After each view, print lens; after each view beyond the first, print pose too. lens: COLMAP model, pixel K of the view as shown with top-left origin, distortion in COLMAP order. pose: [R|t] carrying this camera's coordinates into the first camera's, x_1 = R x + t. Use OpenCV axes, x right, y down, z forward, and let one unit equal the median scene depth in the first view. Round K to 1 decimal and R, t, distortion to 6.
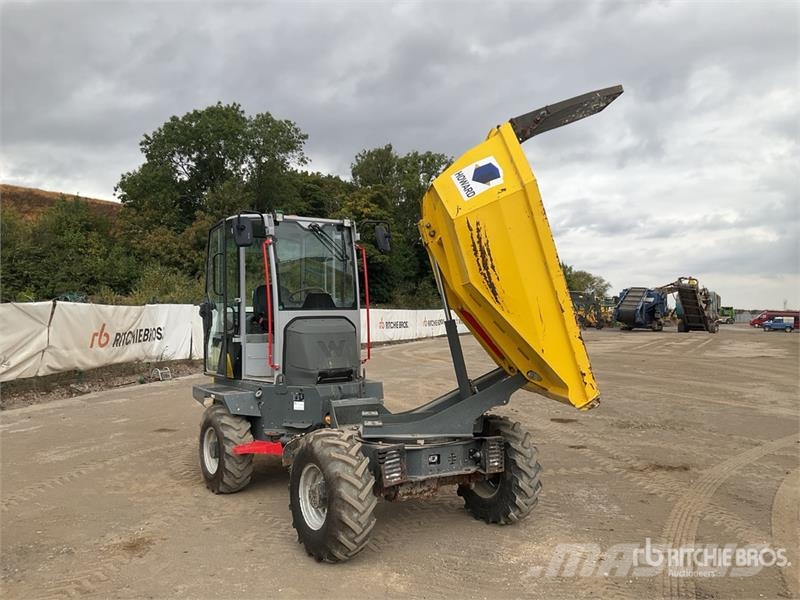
lens RADIAL K [[670.1, 0, 396.1], [0, 670.1, 296.5], [0, 0, 1]] dist [0.026675, -0.066943]
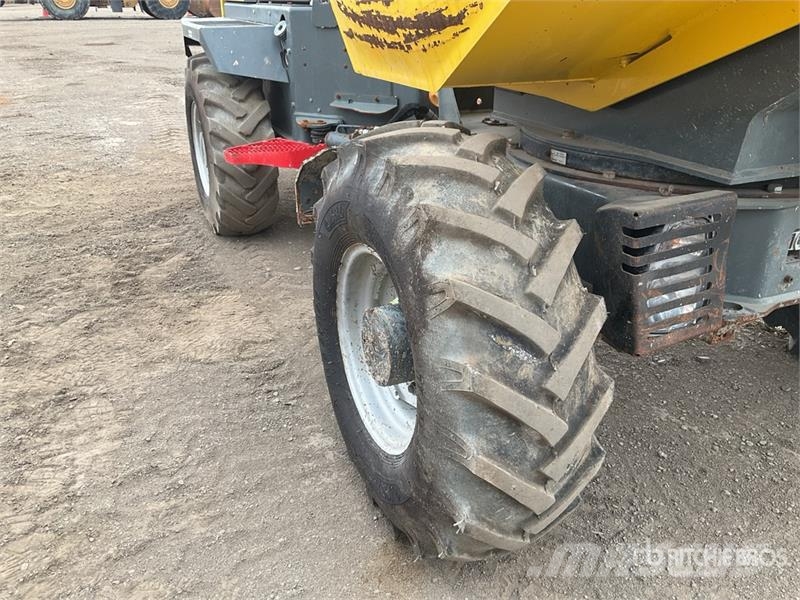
lens RADIAL K [[670.1, 0, 401.7], [0, 670.1, 302.9], [0, 0, 1]] dist [0.026675, -0.066943]
pose [[0.986680, 0.071416, -0.146159, -0.042606], [0.002516, 0.891675, 0.452669, 0.089092], [0.162654, -0.447007, 0.879618, 0.462062]]
